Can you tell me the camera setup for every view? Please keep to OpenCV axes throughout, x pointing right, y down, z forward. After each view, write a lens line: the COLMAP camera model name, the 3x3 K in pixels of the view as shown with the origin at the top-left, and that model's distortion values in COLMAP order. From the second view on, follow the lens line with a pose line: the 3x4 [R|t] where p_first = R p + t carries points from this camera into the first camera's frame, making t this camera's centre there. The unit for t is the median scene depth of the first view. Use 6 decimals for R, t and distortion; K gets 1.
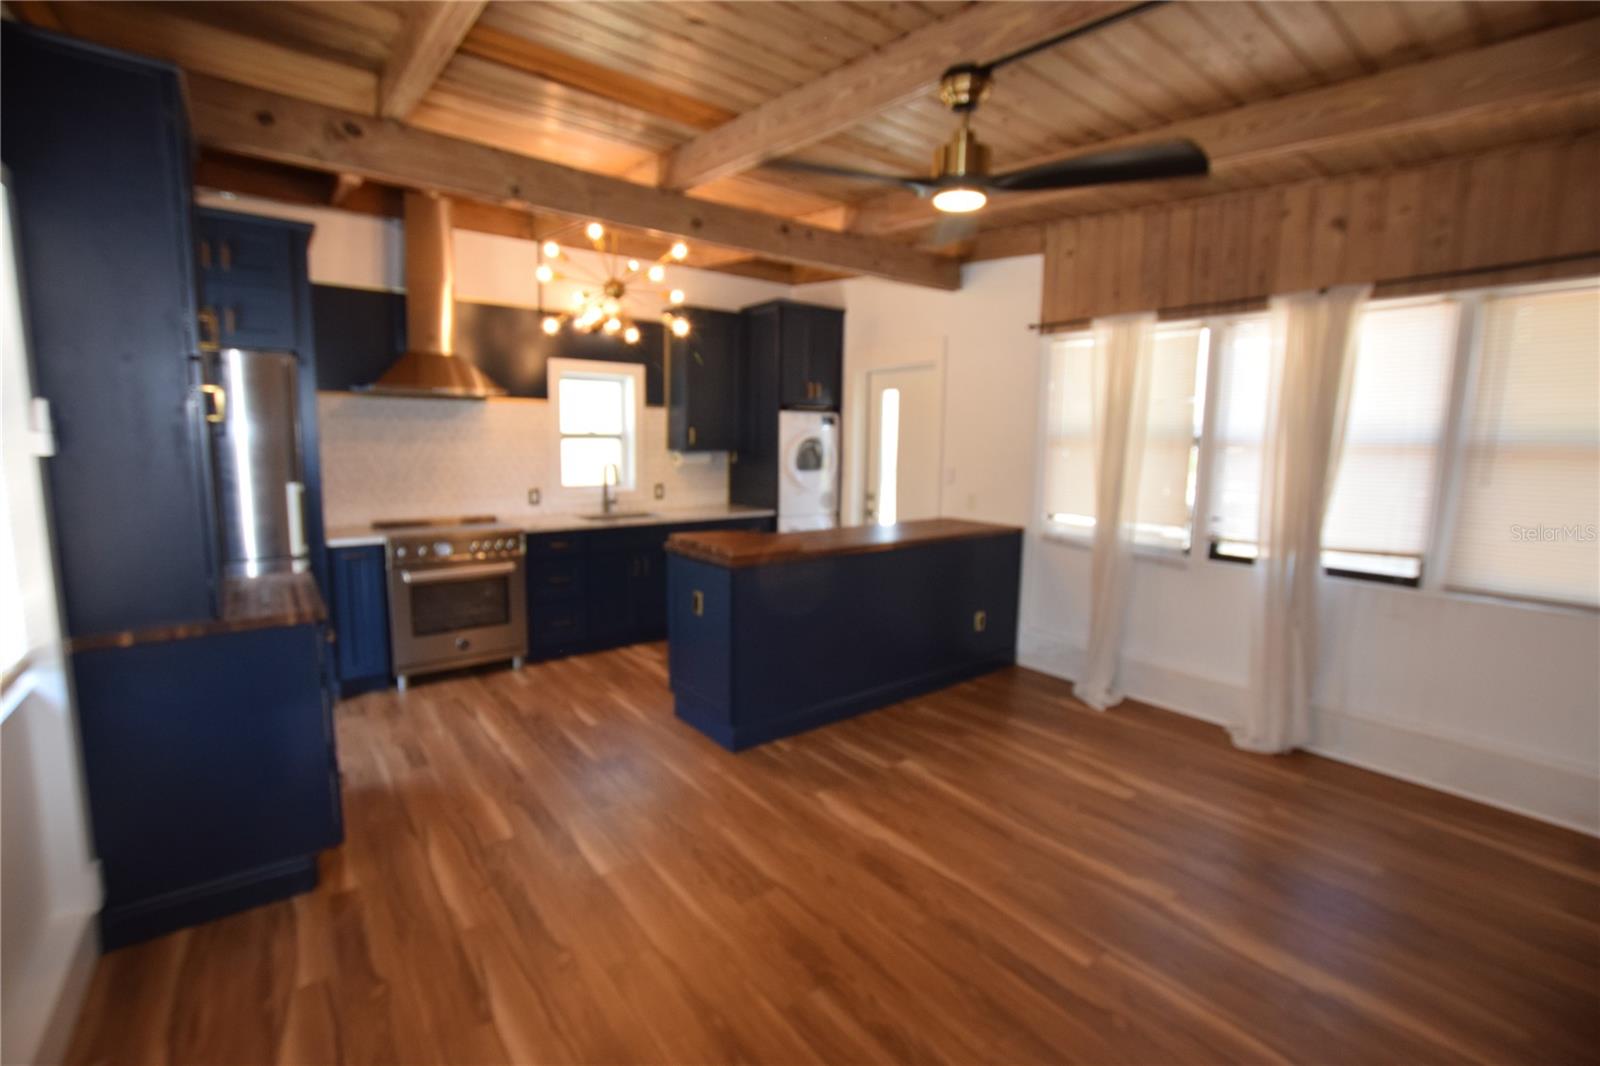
lens RADIAL K [[701.1, 0, 788.1], [0, 701.1, 535.8], [0, 0, 1]] dist [-0.030848, 0.003224]
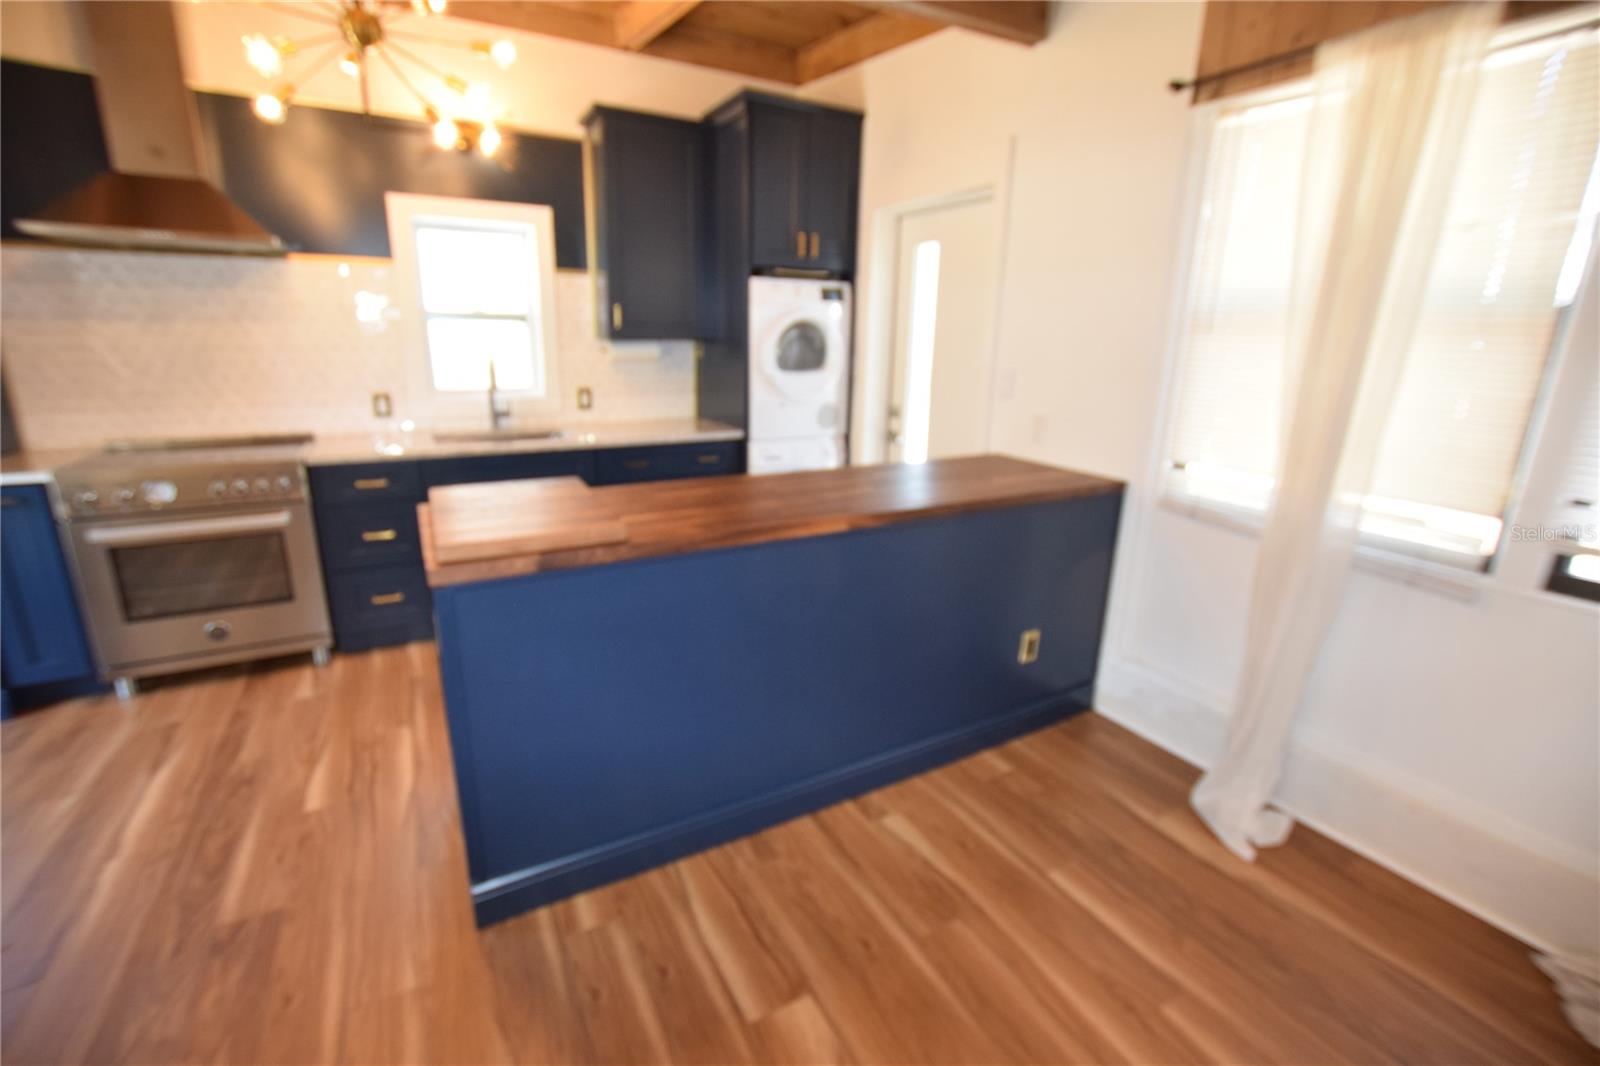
lens RADIAL K [[701.1, 0, 791.0], [0, 701.1, 532.0], [0, 0, 1]] dist [-0.030848, 0.003224]
pose [[0.989085, 0.045839, -0.140035, 0.159229], [-0.026560, 0.990276, 0.136560, -0.042707], [0.144933, -0.131350, 0.980684, 0.433791]]
